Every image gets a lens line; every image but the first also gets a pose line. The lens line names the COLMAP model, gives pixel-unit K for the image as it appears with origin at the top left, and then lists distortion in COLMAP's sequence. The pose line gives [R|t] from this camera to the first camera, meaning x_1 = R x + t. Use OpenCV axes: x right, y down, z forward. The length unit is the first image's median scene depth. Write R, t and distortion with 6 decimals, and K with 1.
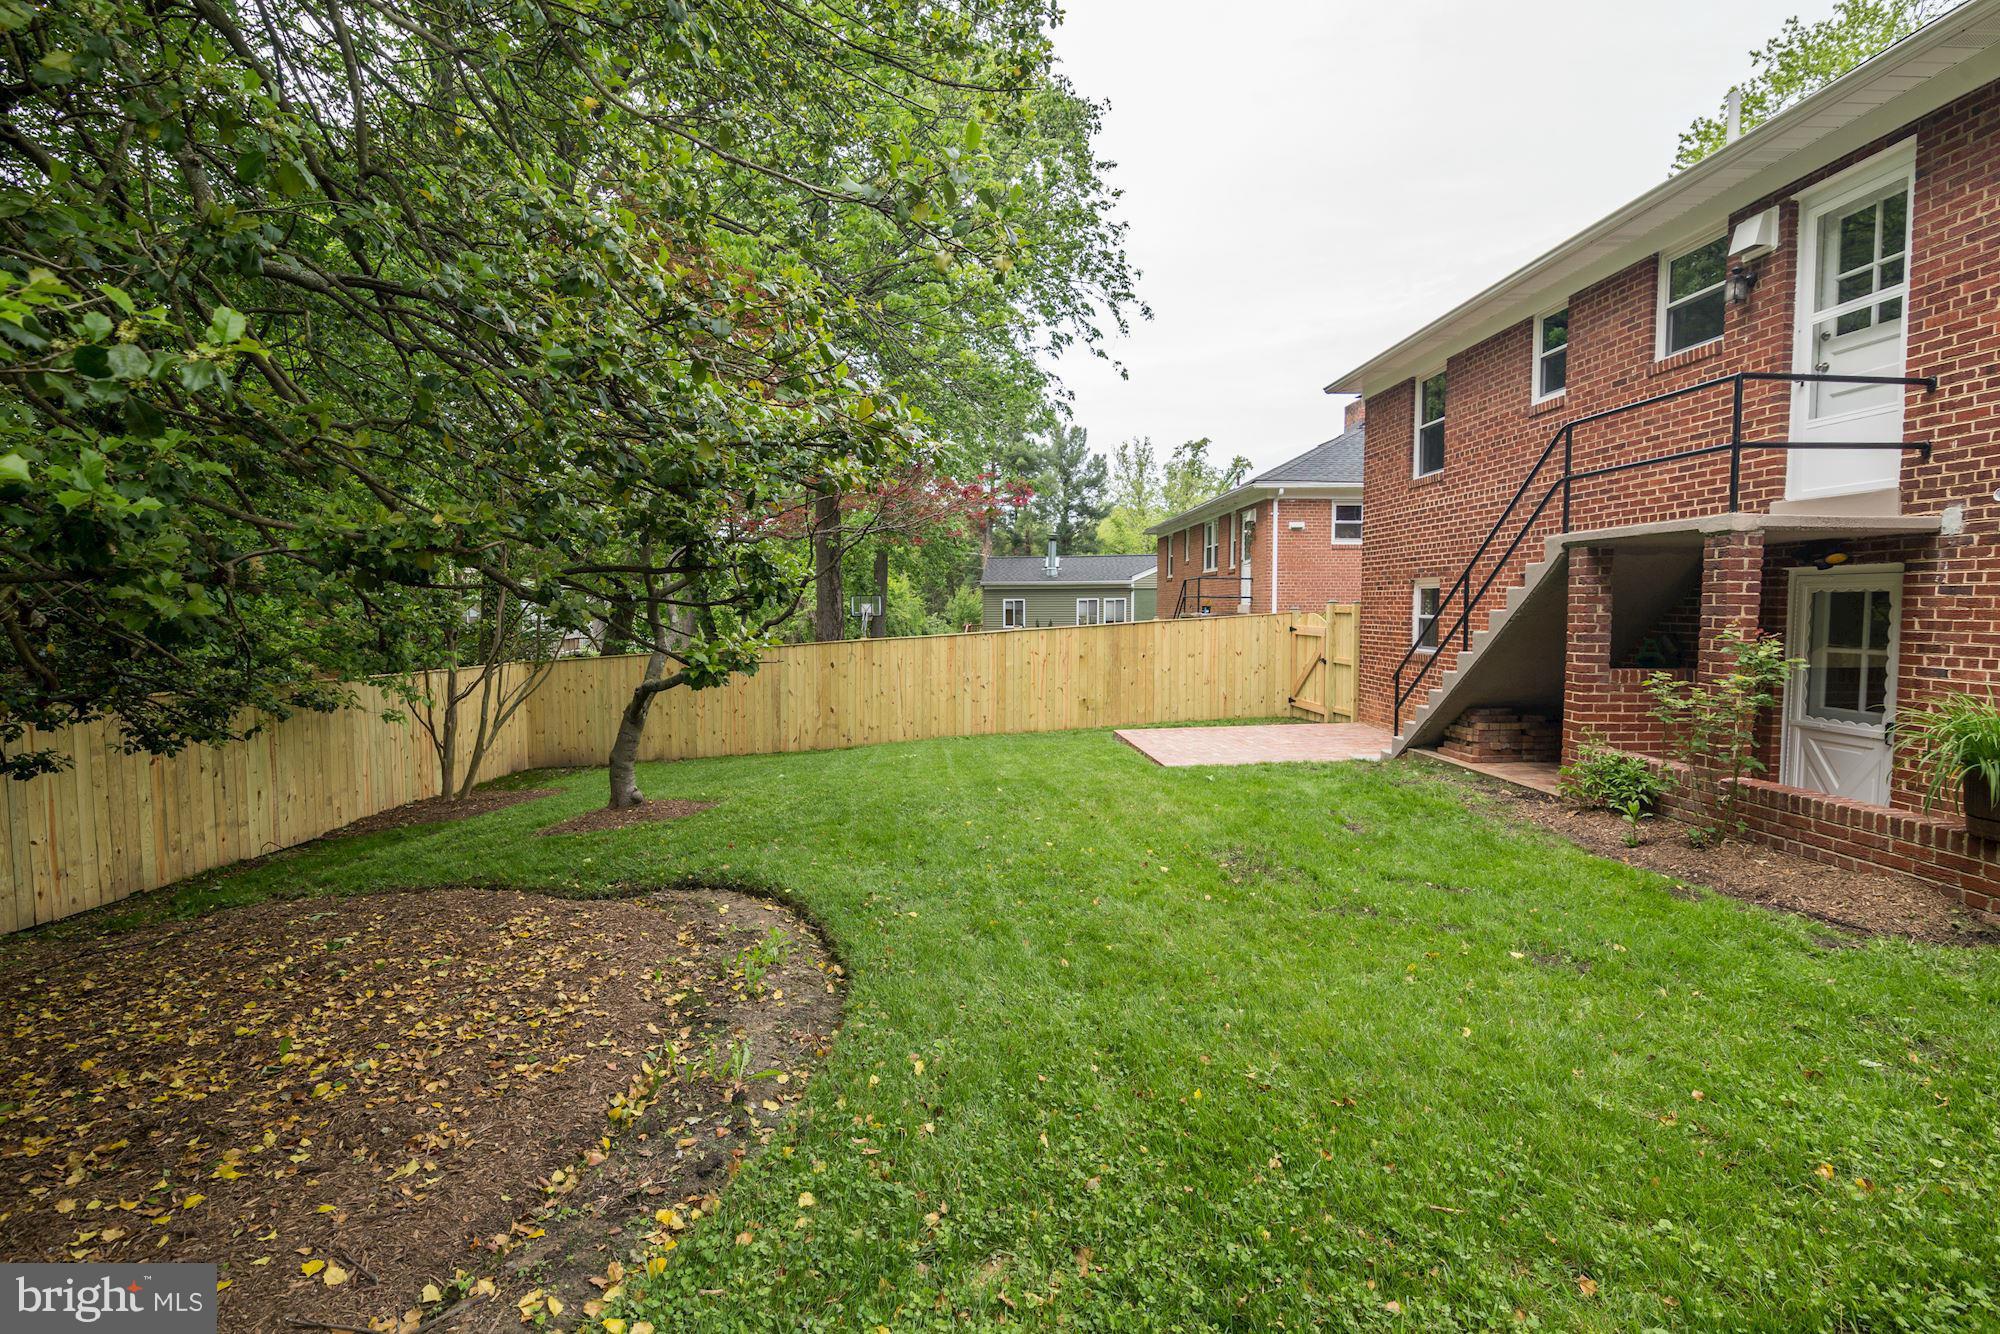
lens RADIAL K [[924.5, 0, 988.1], [0, 924.5, 670.1], [0, 0, 1]] dist [-0.015811, -0.000963]
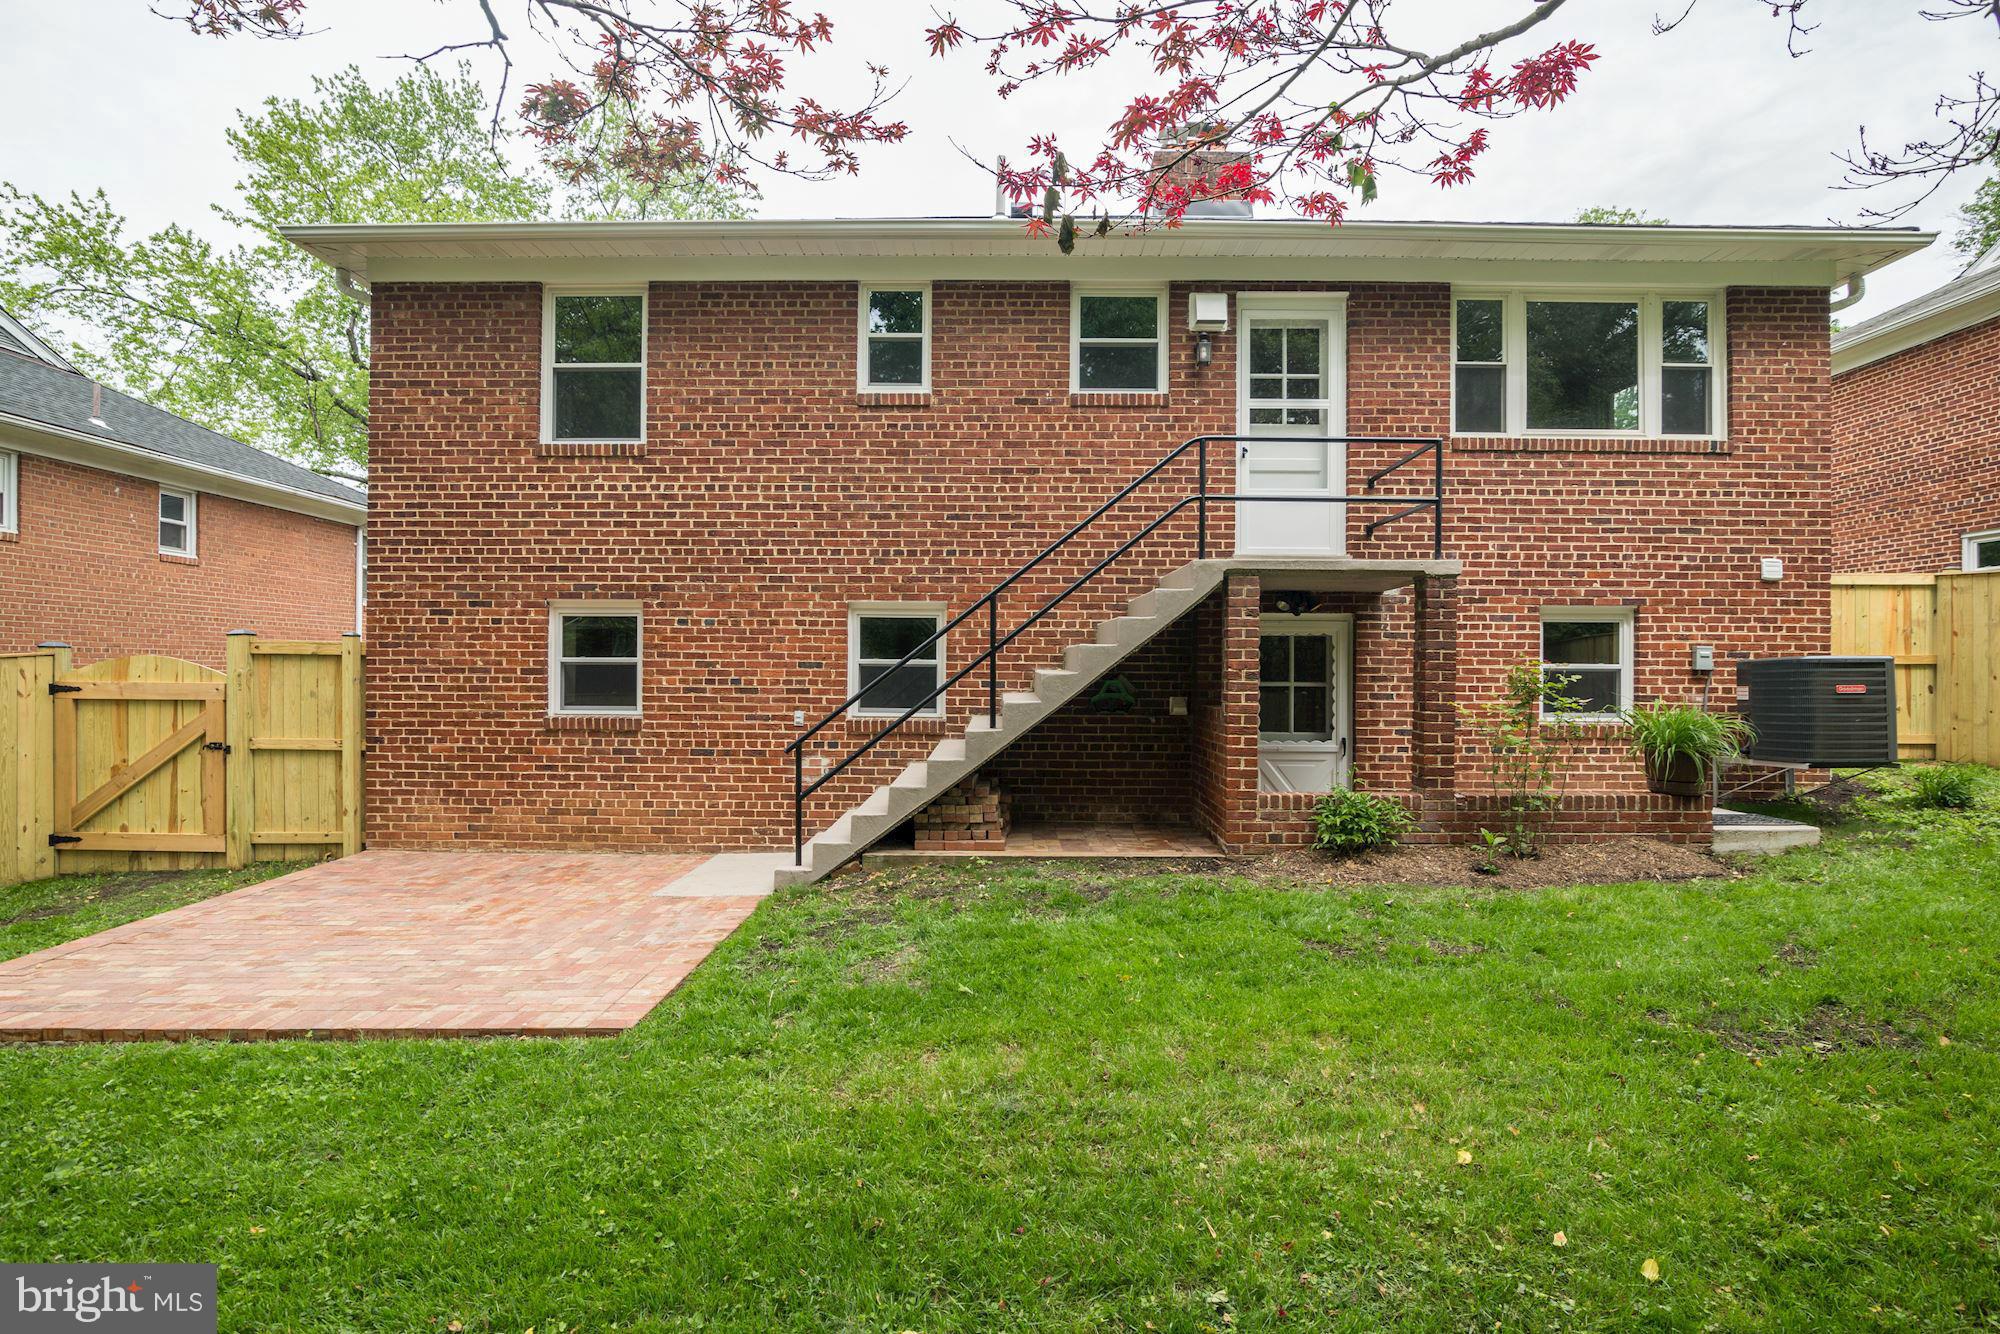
lens RADIAL K [[924.5, 0, 988.1], [0, 924.5, 670.1], [0, 0, 1]] dist [-0.015811, -0.000963]
pose [[0.040794, 0.005033, 0.999155, -0.277585], [0.062457, 0.998019, -0.007577, -0.049574], [-0.997214, 0.062713, 0.040399, 1.217382]]
